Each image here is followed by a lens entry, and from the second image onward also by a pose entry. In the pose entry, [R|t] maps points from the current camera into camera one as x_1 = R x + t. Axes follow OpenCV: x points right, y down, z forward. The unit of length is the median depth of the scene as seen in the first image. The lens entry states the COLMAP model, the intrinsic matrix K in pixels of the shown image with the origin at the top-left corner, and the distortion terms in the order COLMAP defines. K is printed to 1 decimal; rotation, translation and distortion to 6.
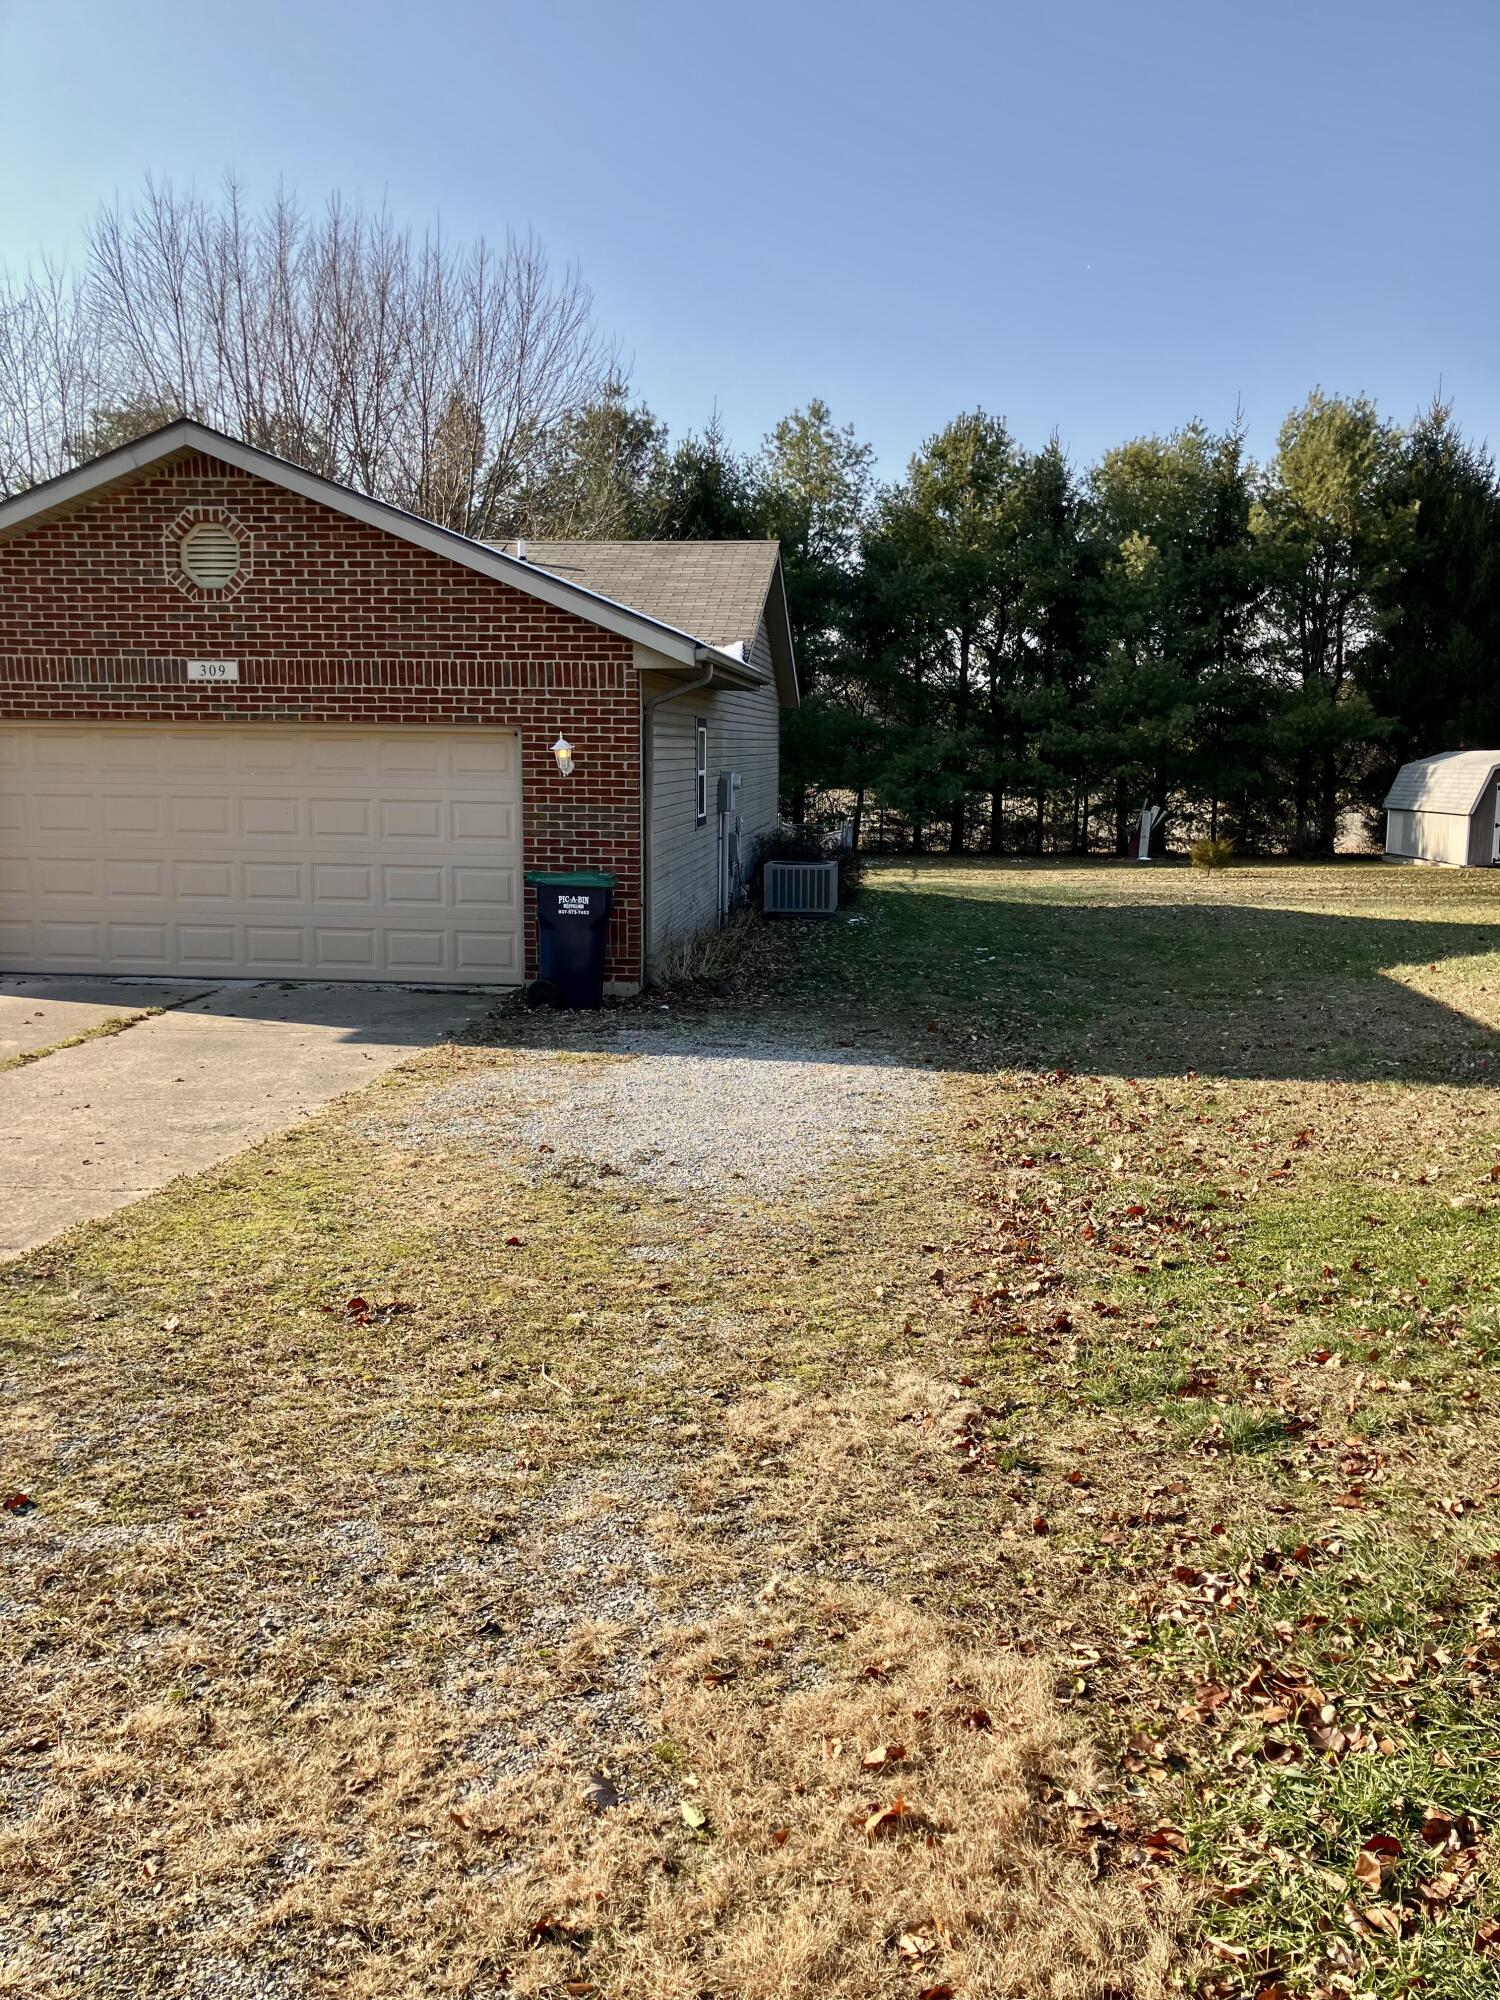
lens RADIAL K [[1654.2, 0, 758.7], [0, 1654.2, 989.4], [0, 0, 1]] dist [0.014650, 0.001398]
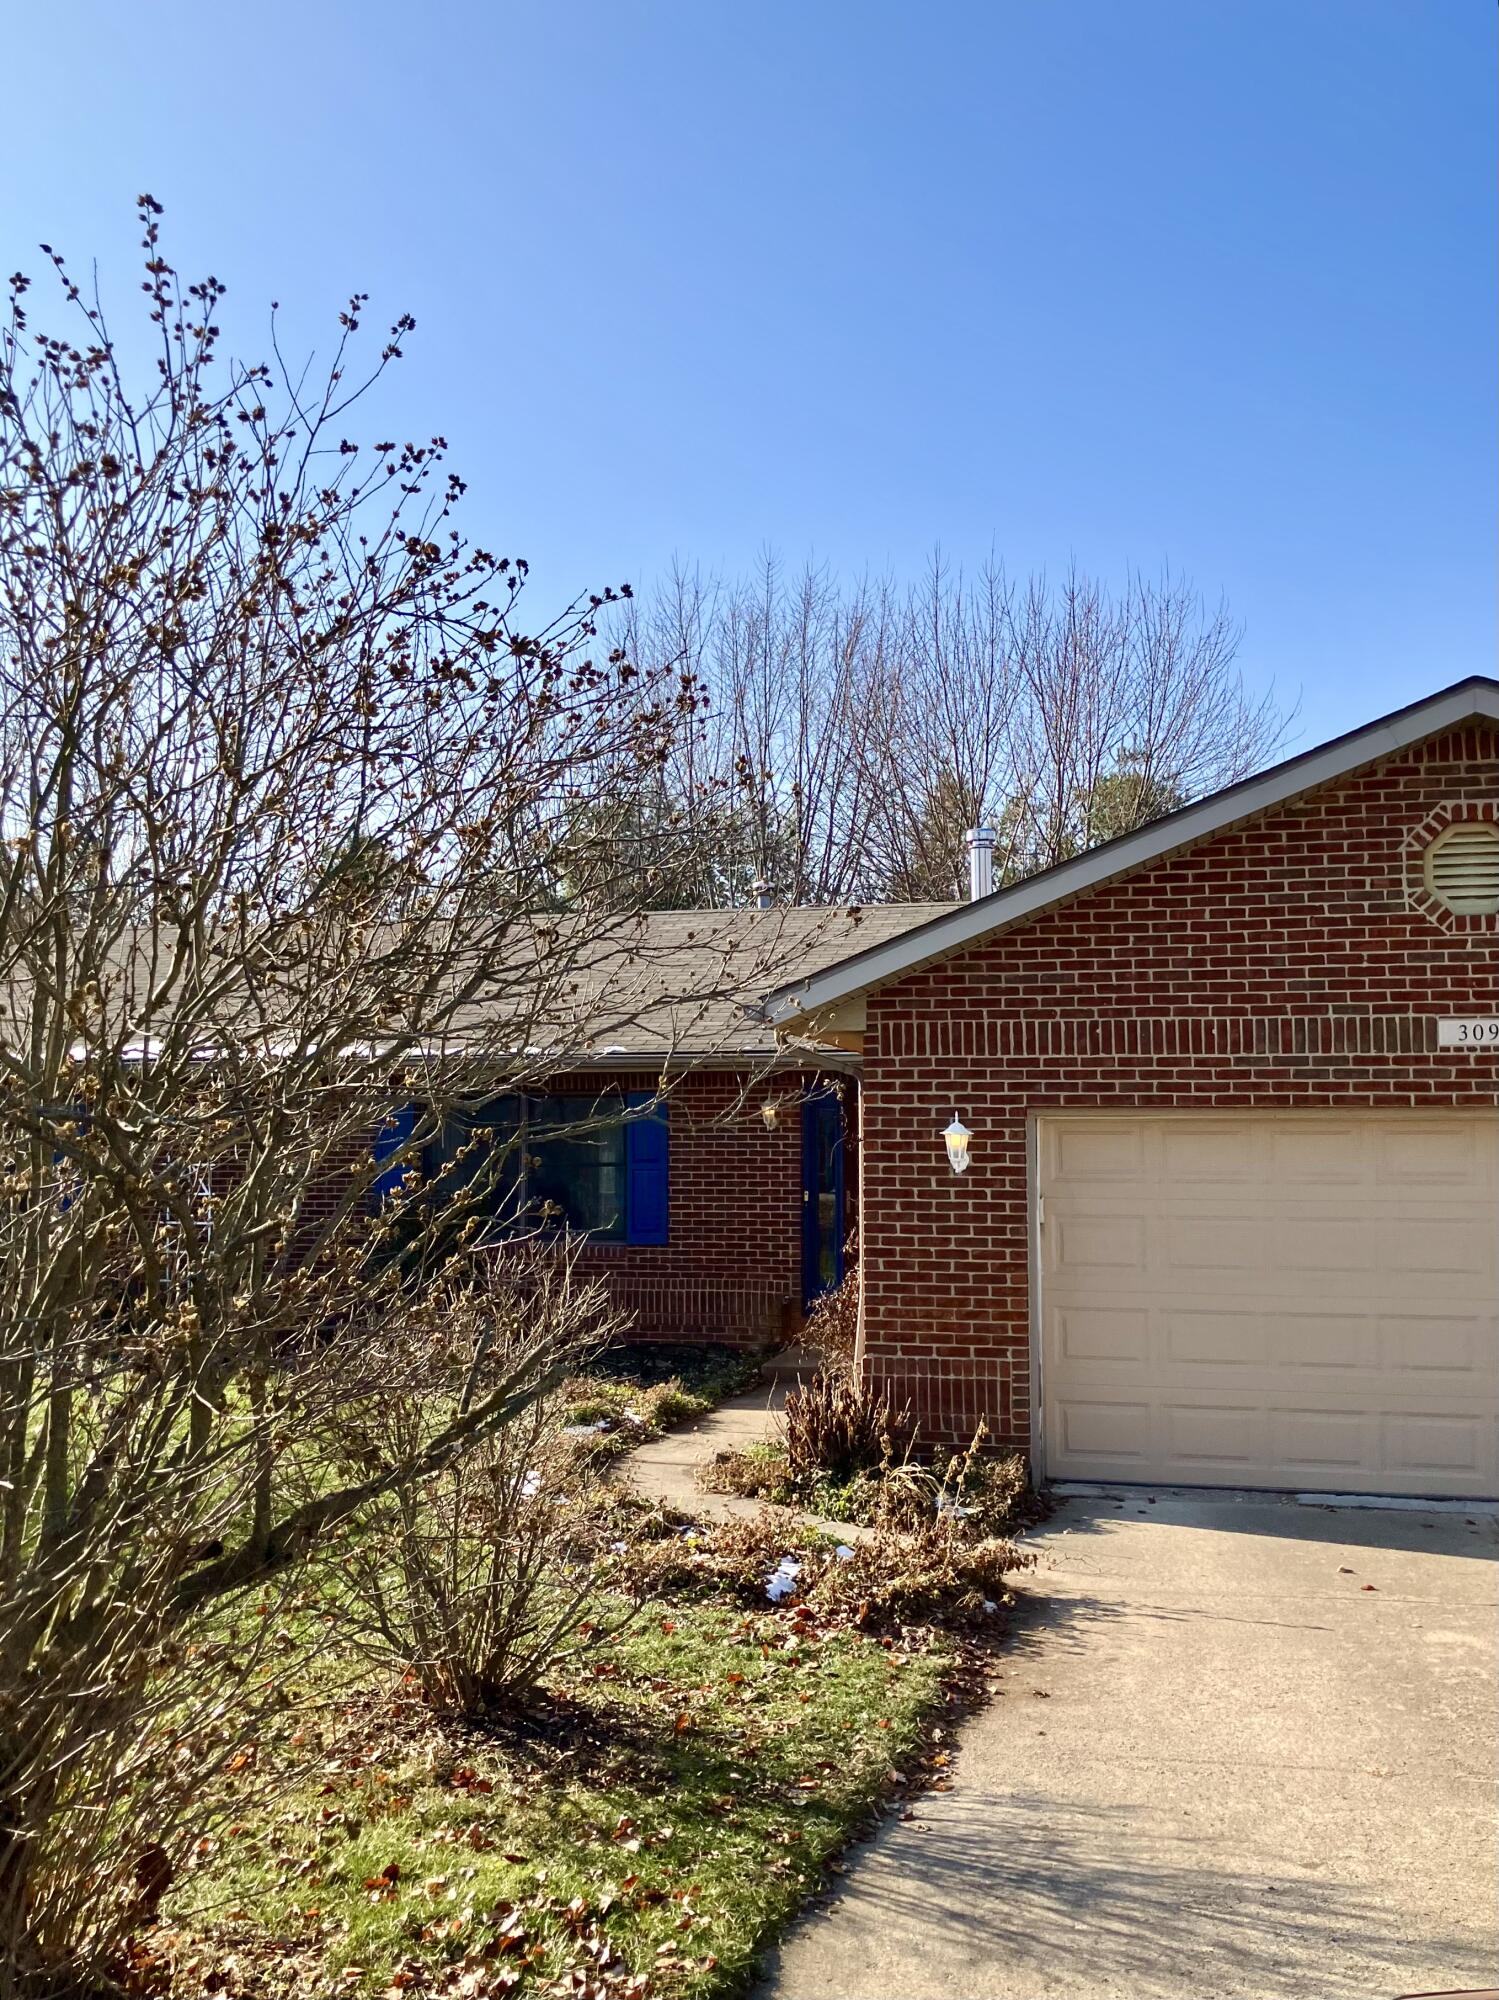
lens RADIAL K [[1654.2, 0, 739.5], [0, 1654.2, 1003.4], [0, 0, 1]] dist [0.014650, 0.001398]
pose [[0.991599, -0.022954, -0.127299, -0.541206], [-0.005466, 0.975816, -0.218524, -0.054363], [0.129237, 0.217384, 0.967493, 0.303852]]
